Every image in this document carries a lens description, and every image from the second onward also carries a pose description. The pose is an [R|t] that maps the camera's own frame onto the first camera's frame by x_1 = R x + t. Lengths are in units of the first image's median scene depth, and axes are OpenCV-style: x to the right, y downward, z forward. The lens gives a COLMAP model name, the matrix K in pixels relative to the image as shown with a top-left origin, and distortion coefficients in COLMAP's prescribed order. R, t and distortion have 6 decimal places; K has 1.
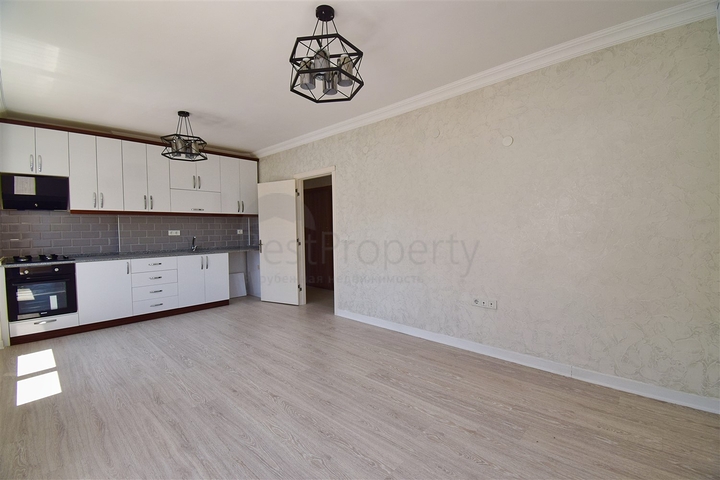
lens RADIAL K [[312.1, 0, 362.4], [0, 312.1, 237.9], [0, 0, 1]] dist [0.003608, -0.016415]
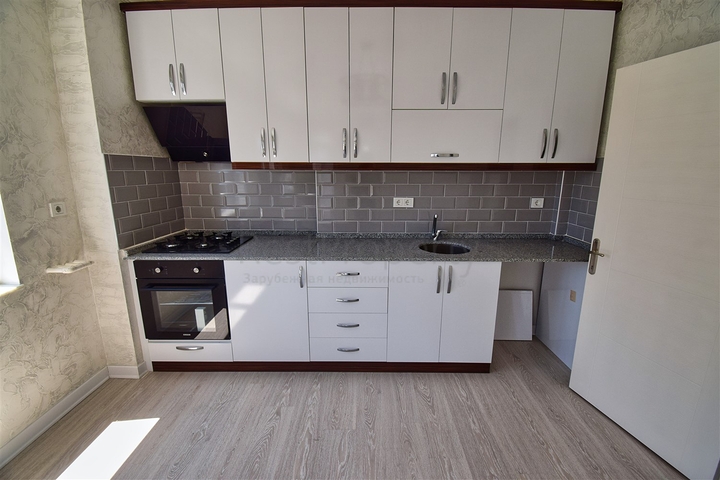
lens RADIAL K [[312.1, 0, 362.4], [0, 312.1, 237.9], [0, 0, 1]] dist [0.003608, -0.016415]
pose [[0.656535, 0.179412, -0.732648, -0.294037], [-0.035724, 0.977607, 0.207386, -0.071618], [0.753449, -0.109983, 0.648243, 0.689833]]
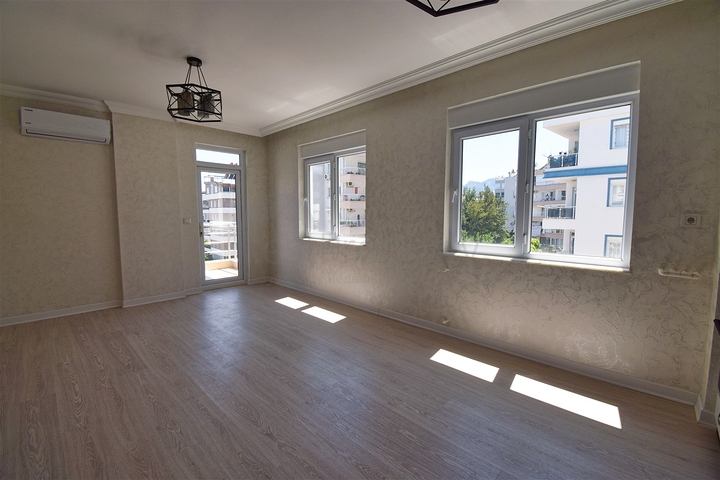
lens RADIAL K [[312.1, 0, 362.4], [0, 312.1, 237.9], [0, 0, 1]] dist [0.003608, -0.016415]
pose [[-0.999655, 0.009419, 0.024508, -0.407661], [0.012042, 0.993949, 0.109182, -0.037456], [-0.023332, 0.109439, -0.993720, 1.119237]]
